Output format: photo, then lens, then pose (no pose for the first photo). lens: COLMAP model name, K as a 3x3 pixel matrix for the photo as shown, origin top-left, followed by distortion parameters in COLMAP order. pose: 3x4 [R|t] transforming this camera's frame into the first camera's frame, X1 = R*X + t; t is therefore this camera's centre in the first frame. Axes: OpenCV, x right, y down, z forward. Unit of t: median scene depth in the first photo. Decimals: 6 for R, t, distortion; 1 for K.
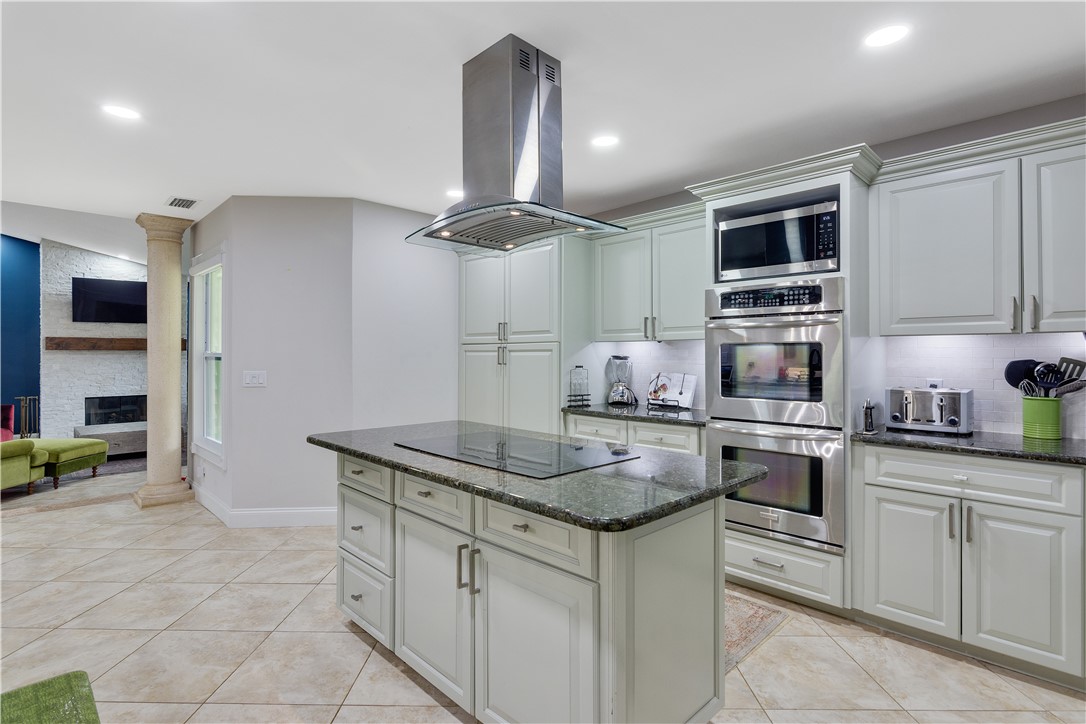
lens RADIAL K [[528.4, 0, 545.0], [0, 528.4, 350.0], [0, 0, 1]] dist [-0.000498, 0.000393]
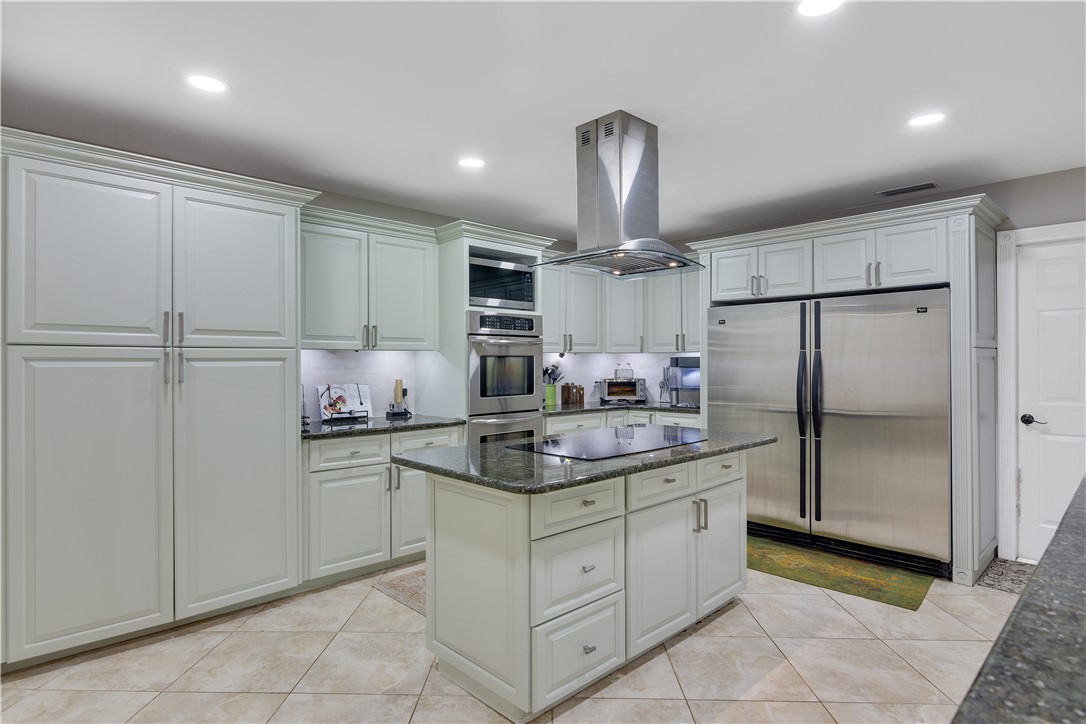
lens RADIAL K [[537.5, 0, 534.2], [0, 537.5, 353.9], [0, 0, 1]] dist [0.000119, 0.000380]
pose [[0.062801, 0.017416, 0.997874, -1.030443], [-0.000085, 0.999848, -0.017445, 0.009122], [-0.998026, 0.001011, 0.062793, 0.864033]]
